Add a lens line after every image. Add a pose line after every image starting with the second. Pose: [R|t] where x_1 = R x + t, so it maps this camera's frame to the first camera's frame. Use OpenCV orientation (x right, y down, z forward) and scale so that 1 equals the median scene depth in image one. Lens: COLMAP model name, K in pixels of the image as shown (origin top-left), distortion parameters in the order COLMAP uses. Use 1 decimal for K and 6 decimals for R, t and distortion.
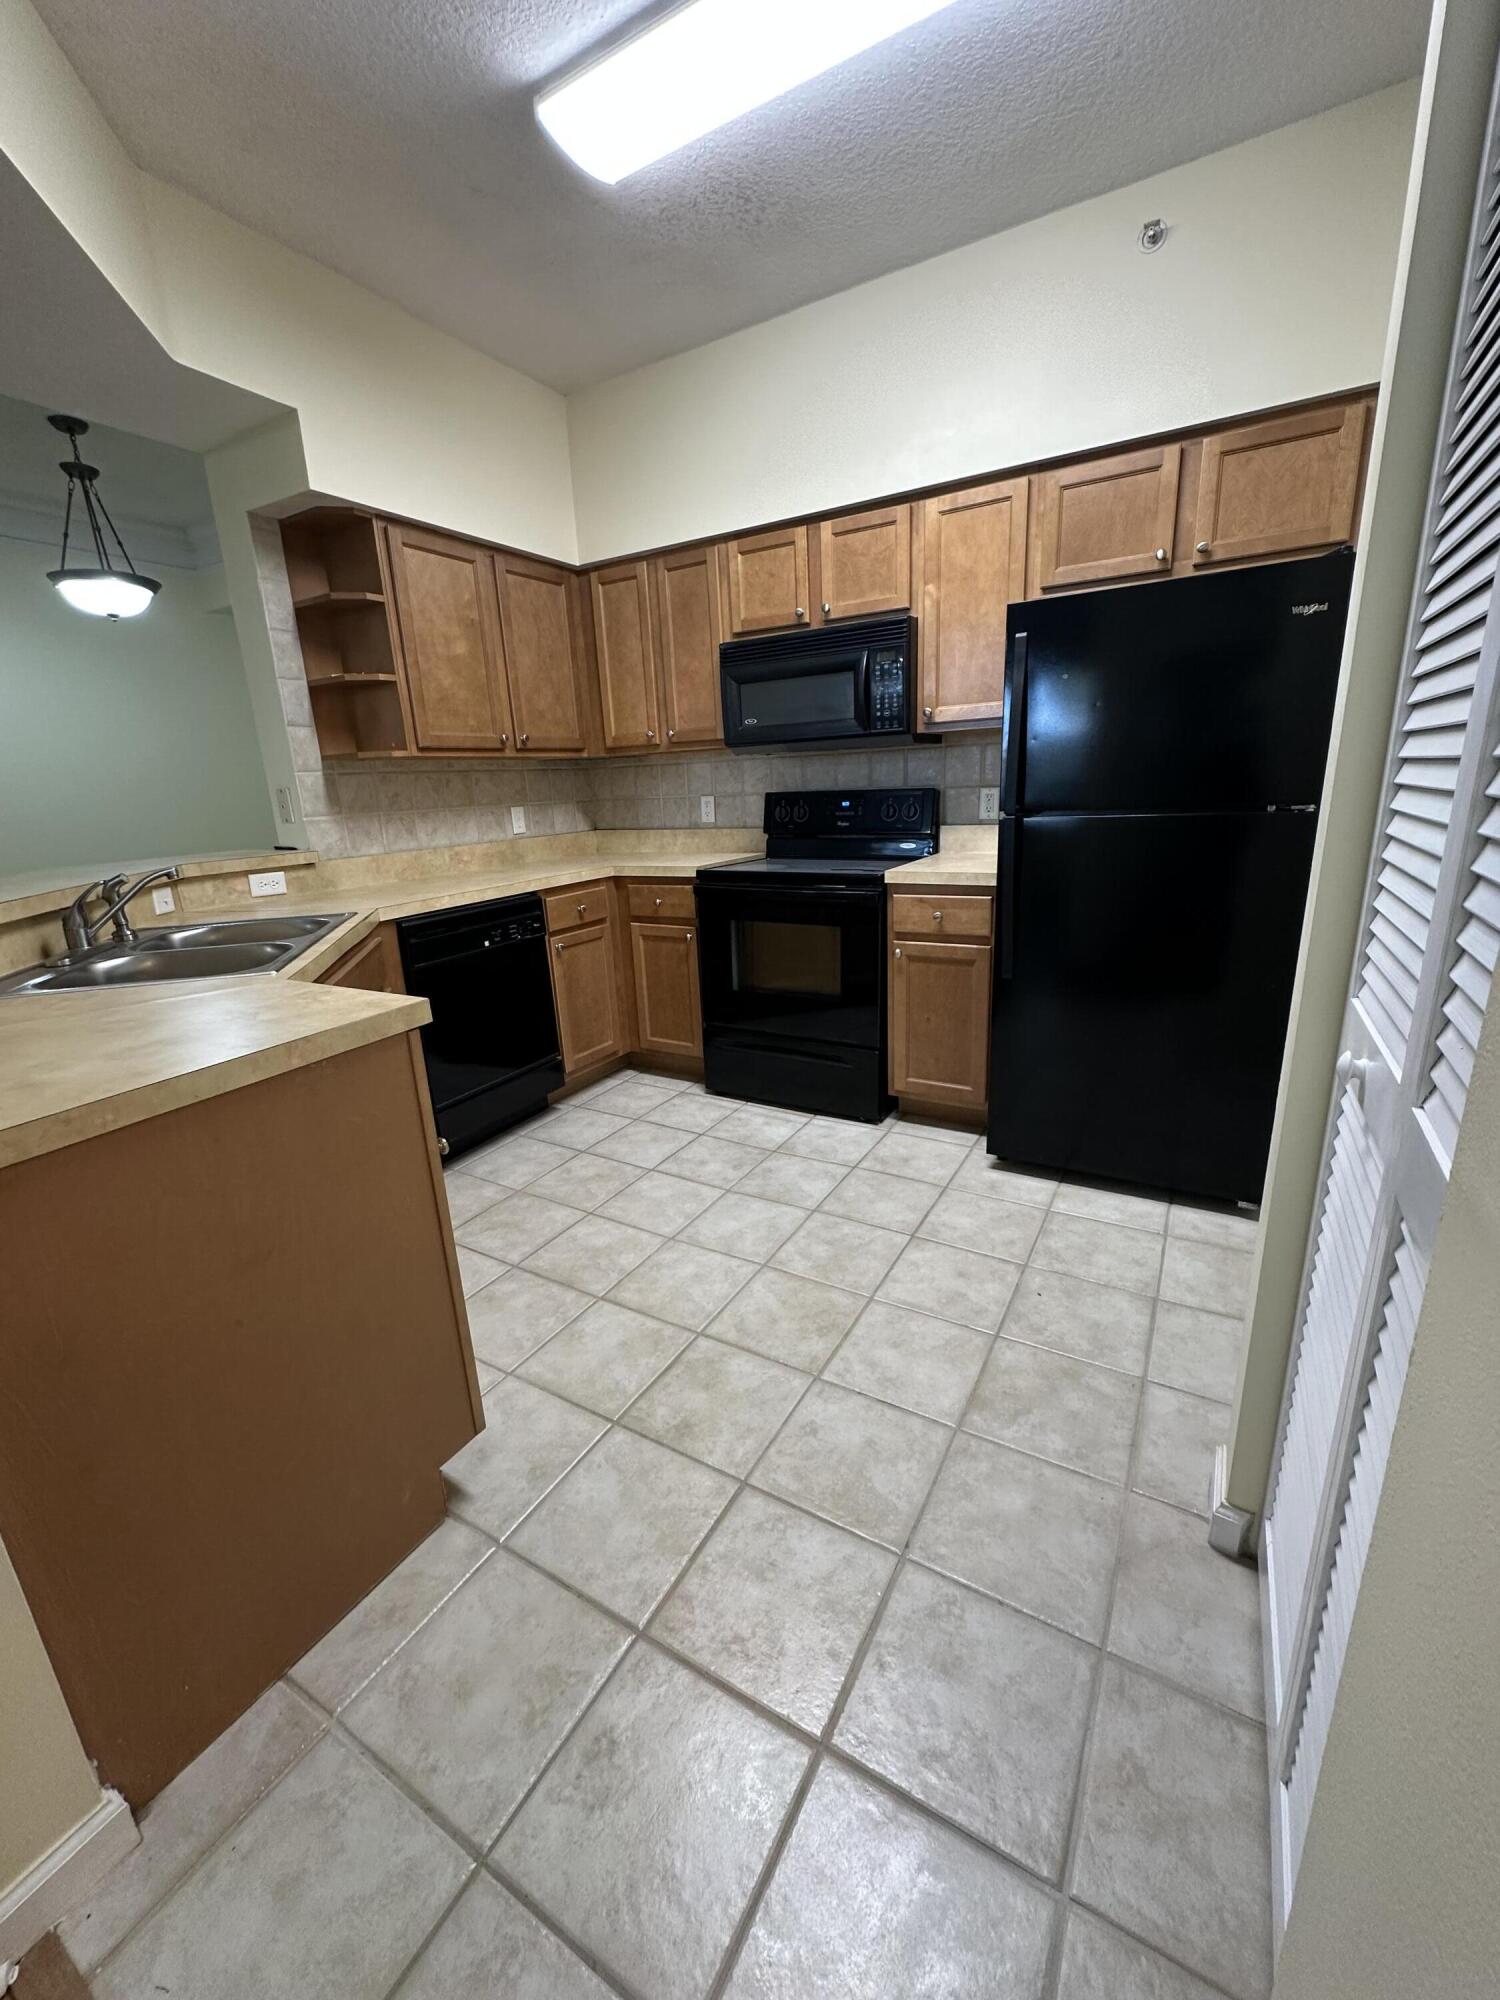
lens RADIAL K [[794.9, 0, 750.7], [0, 794.9, 987.6], [0, 0, 1]] dist [-0.007628, 0.001728]
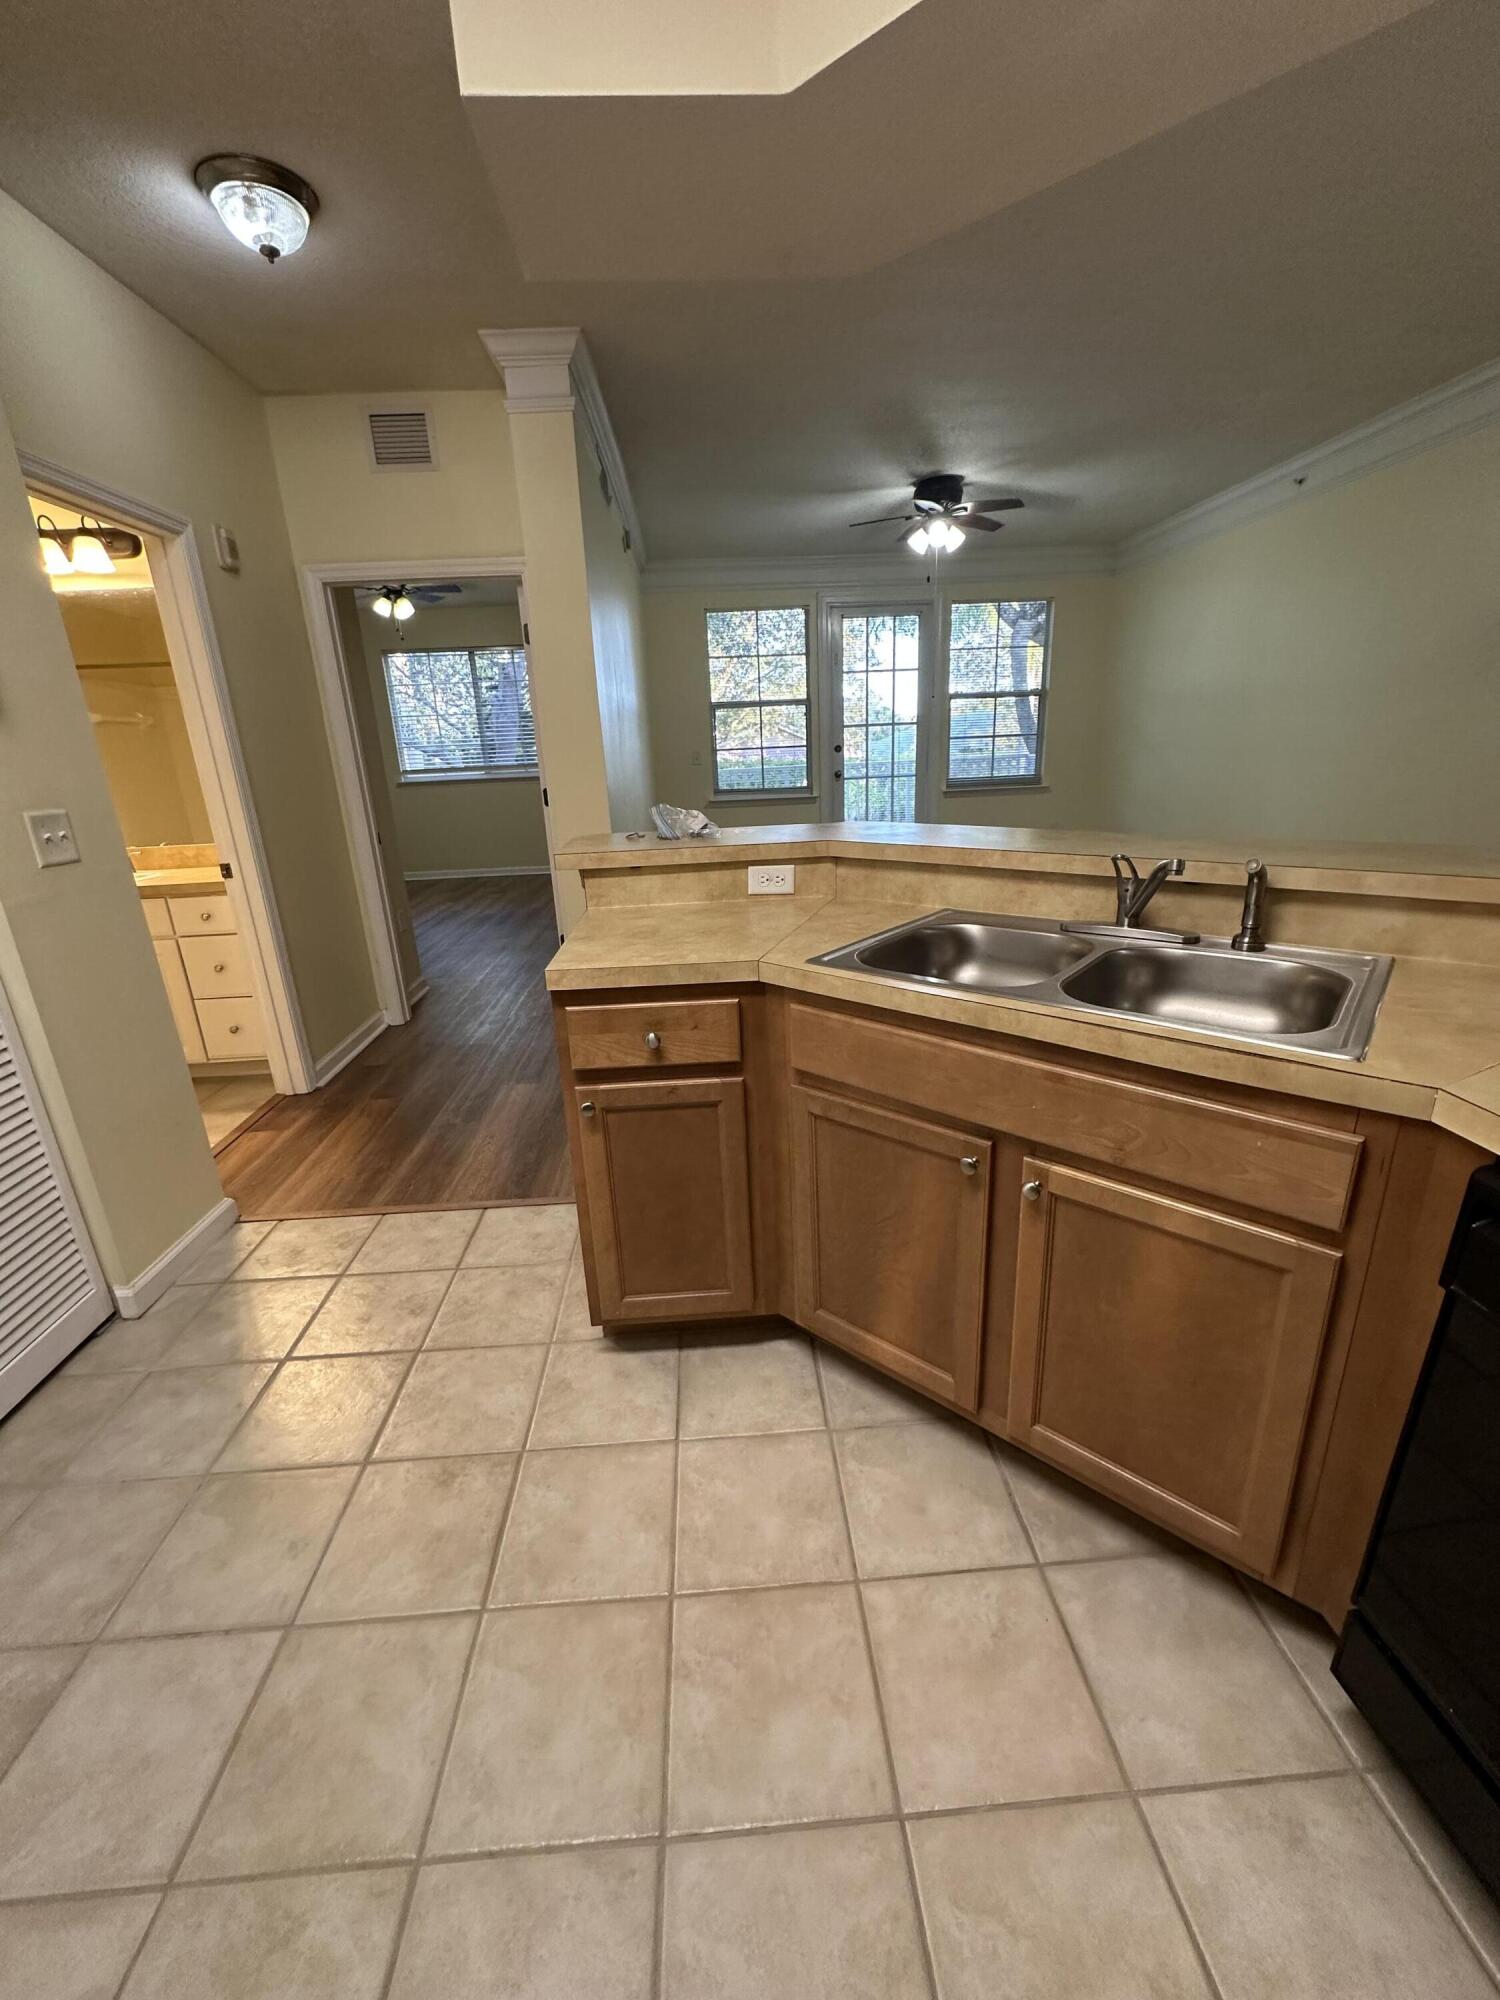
lens RADIAL K [[794.9, 0, 753.9], [0, 794.9, 1007.4], [0, 0, 1]] dist [-0.007628, 0.001728]
pose [[-0.826188, 0.250593, -0.504595, -0.046768], [-0.068239, 0.844531, 0.531142, -0.411399], [0.559247, 0.473256, -0.680641, 1.437860]]
